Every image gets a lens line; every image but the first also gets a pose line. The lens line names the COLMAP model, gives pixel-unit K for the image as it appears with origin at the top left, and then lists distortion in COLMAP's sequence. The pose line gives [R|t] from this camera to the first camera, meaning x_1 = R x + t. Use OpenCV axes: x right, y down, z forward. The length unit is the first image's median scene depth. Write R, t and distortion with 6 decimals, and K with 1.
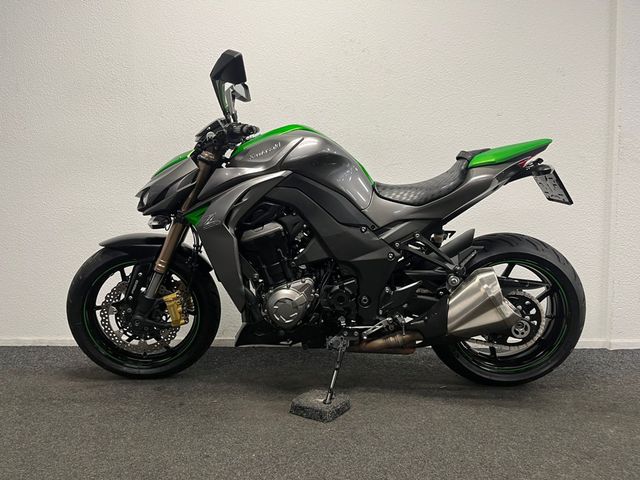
lens RADIAL K [[478.5, 0, 303.8], [0, 478.5, 241.7], [0, 0, 1]] dist [-0.031399, -0.009207]
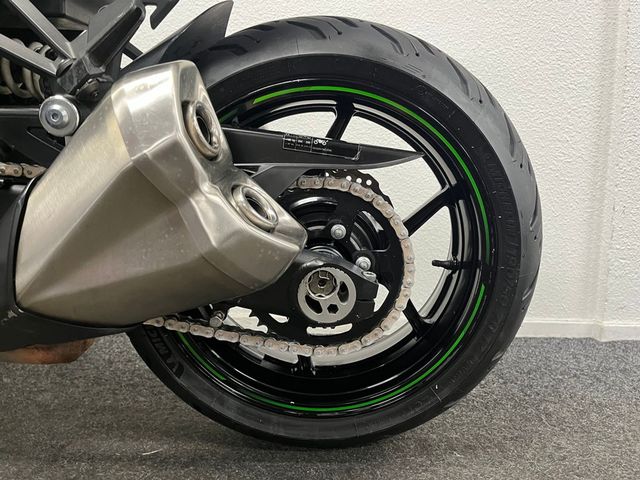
lens RADIAL K [[478.5, 0, 323.1], [0, 478.5, 238.0], [0, 0, 1]] dist [-0.031399, -0.009207]
pose [[0.998786, 0.016888, 0.046271, 0.438376], [-0.019573, 0.998113, 0.058205, 0.128074], [-0.045201, -0.059040, 0.997232, 0.687599]]
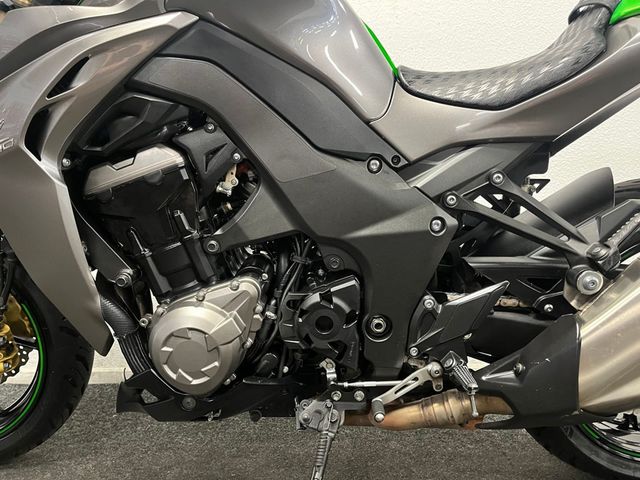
lens RADIAL K [[478.5, 0, 317.1], [0, 478.5, 240.2], [0, 0, 1]] dist [-0.031399, -0.009207]
pose [[0.999826, -0.010560, 0.015358, 0.064602], [0.009961, 0.999207, 0.038543, 0.025531], [-0.015753, -0.038383, 0.999139, 0.559915]]
